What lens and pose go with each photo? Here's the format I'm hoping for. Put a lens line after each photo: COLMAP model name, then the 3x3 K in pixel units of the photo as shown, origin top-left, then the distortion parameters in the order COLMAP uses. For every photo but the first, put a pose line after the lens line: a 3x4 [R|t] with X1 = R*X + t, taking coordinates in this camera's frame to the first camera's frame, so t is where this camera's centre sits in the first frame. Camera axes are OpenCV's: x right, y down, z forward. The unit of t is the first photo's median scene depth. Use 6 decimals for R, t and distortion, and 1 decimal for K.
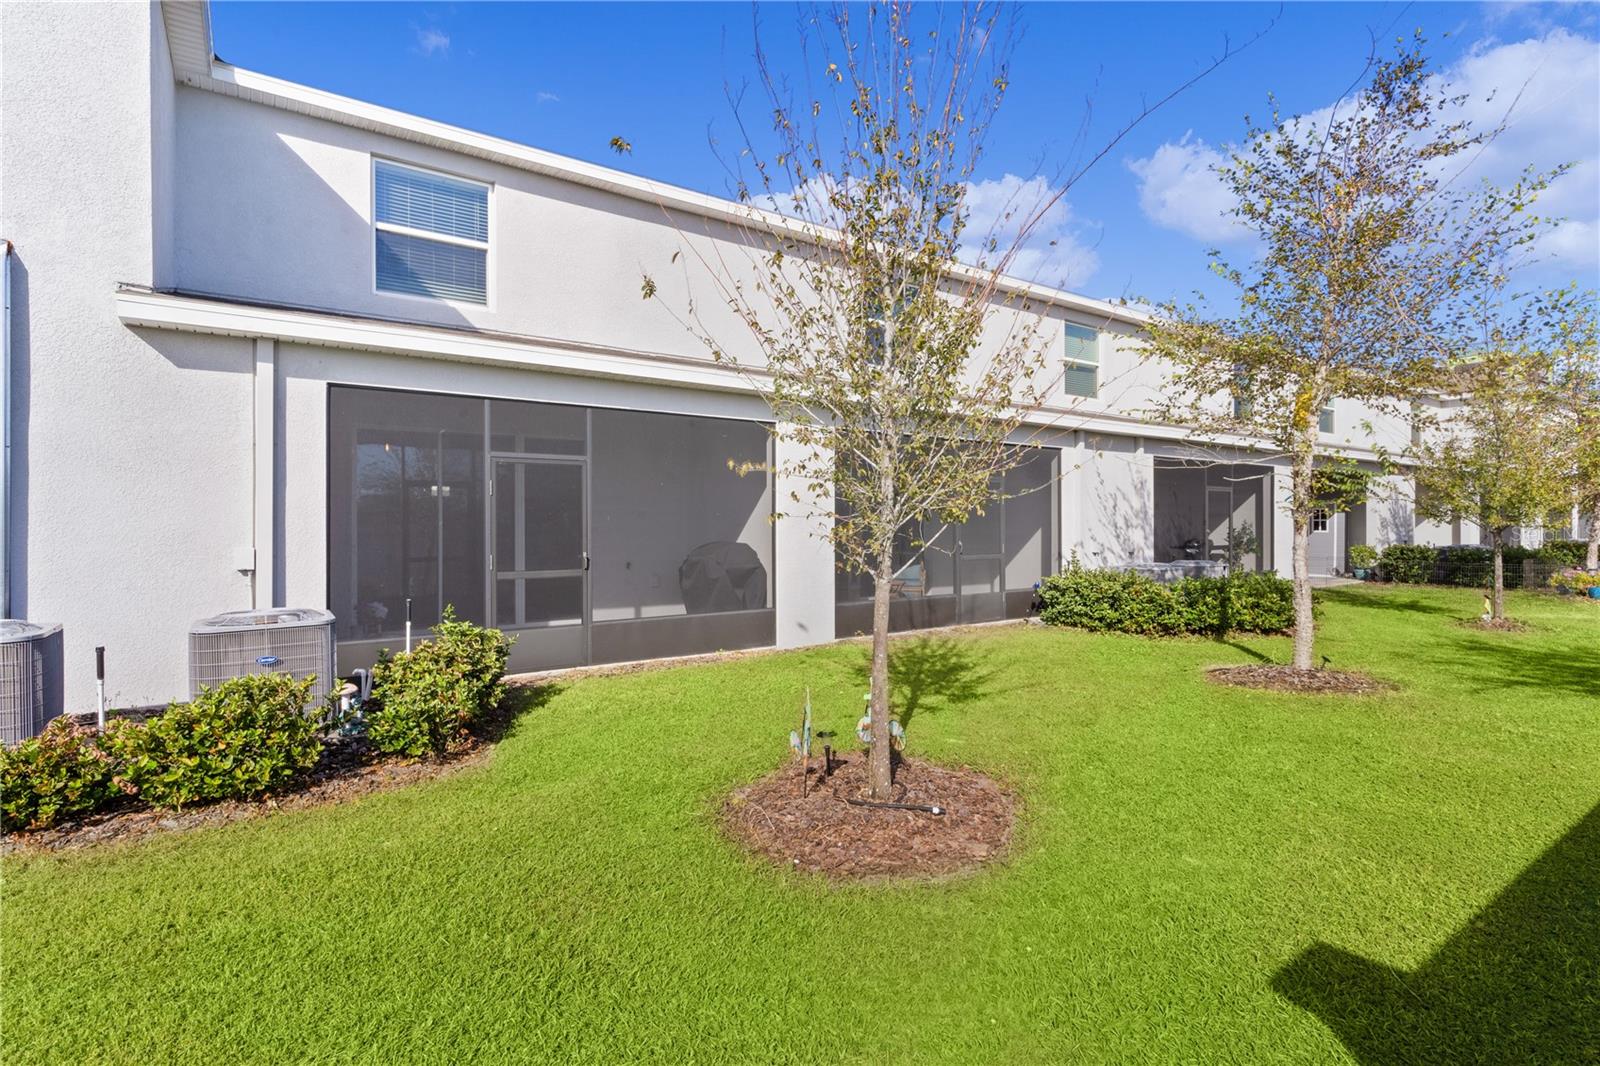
lens RADIAL K [[774.2, 0, 795.9], [0, 774.2, 528.4], [0, 0, 1]] dist [0.001281, 0.000901]
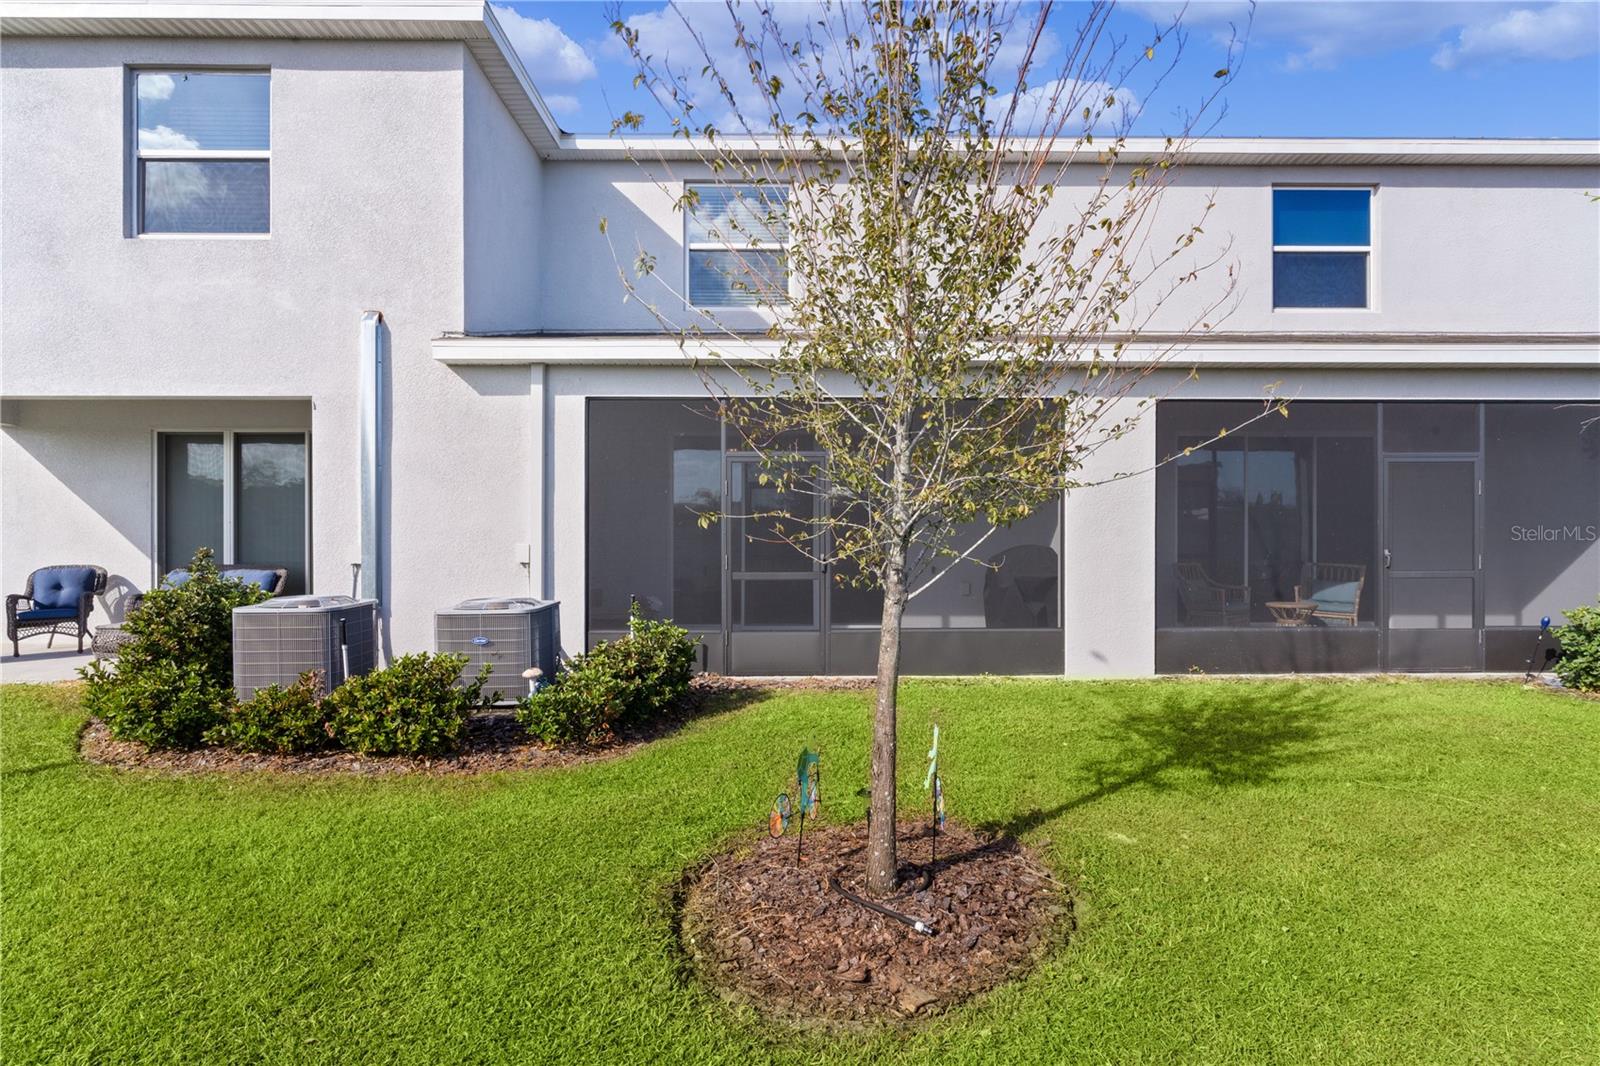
lens RADIAL K [[821.1, 0, 791.2], [0, 821.1, 531.9], [0, 0, 1]] dist [0.004976, 0.000265]
pose [[0.824734, 0.003399, -0.565510, 0.322117], [-0.002023, 0.999993, 0.003060, 0.001762], [0.565517, -0.001380, 0.824736, 0.203294]]
